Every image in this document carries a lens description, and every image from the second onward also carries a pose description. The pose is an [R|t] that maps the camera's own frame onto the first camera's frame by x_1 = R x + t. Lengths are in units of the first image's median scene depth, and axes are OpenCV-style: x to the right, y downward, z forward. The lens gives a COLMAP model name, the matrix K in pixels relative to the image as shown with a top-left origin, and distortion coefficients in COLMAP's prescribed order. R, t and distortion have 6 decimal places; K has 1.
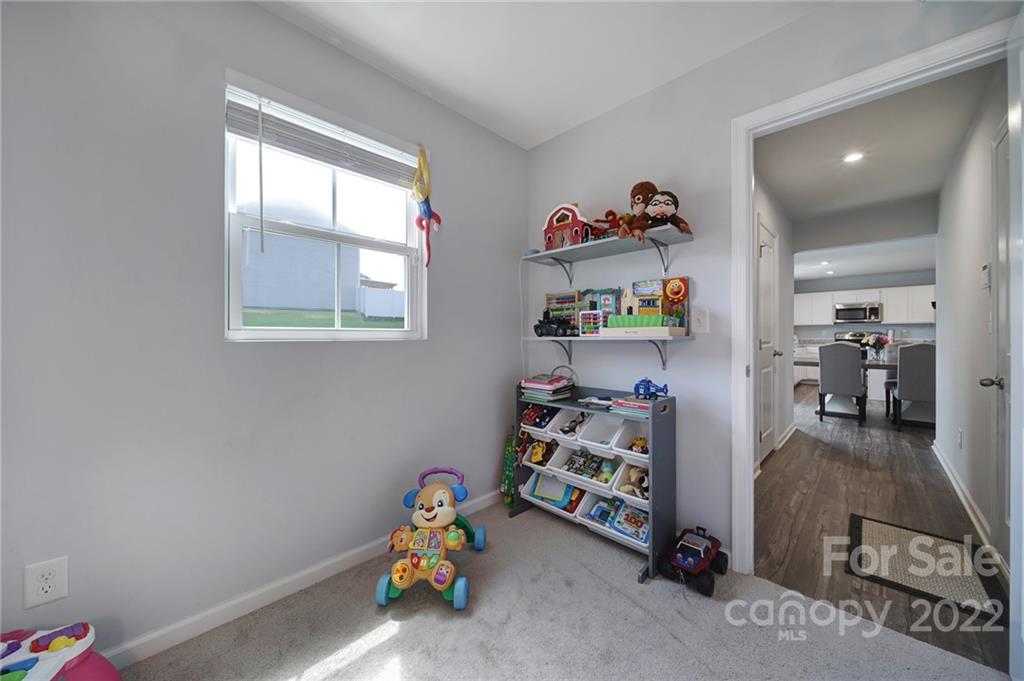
lens RADIAL K [[362.9, 0, 510.4], [0, 362.9, 337.3], [0, 0, 1]] dist [-0.002657, -0.000940]
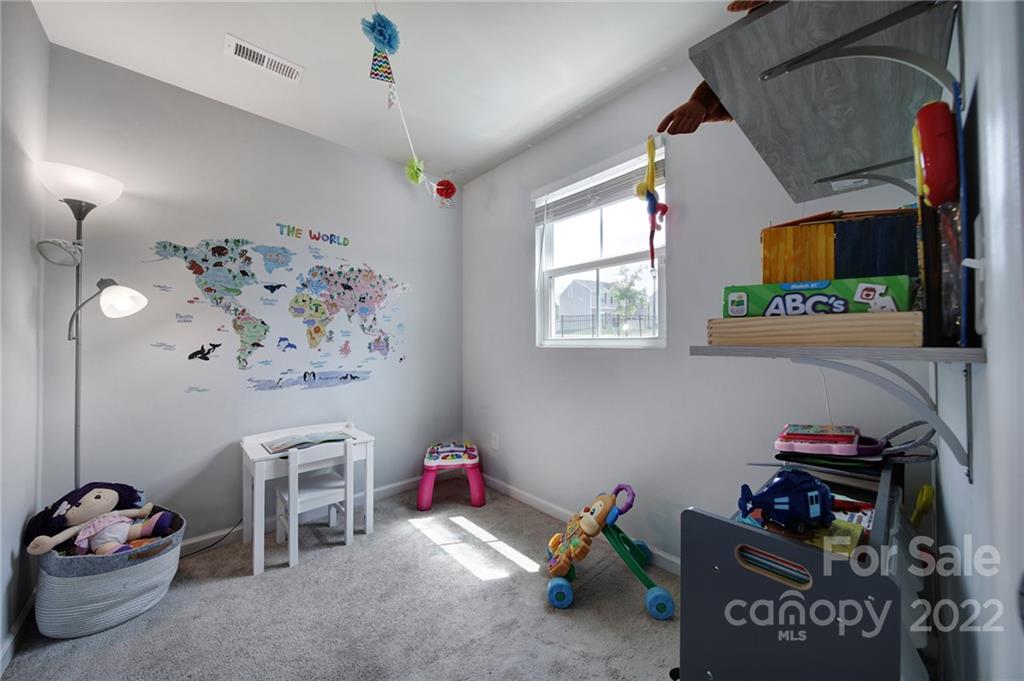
lens RADIAL K [[356.5, 0, 508.4], [0, 356.5, 338.5], [0, 0, 1]] dist [0.000323, 0.000010]
pose [[-0.062311, -0.009445, -0.998012, 0.874317], [-0.005893, 0.999941, -0.009095, -0.007059], [0.998039, 0.005315, -0.062363, 0.896214]]
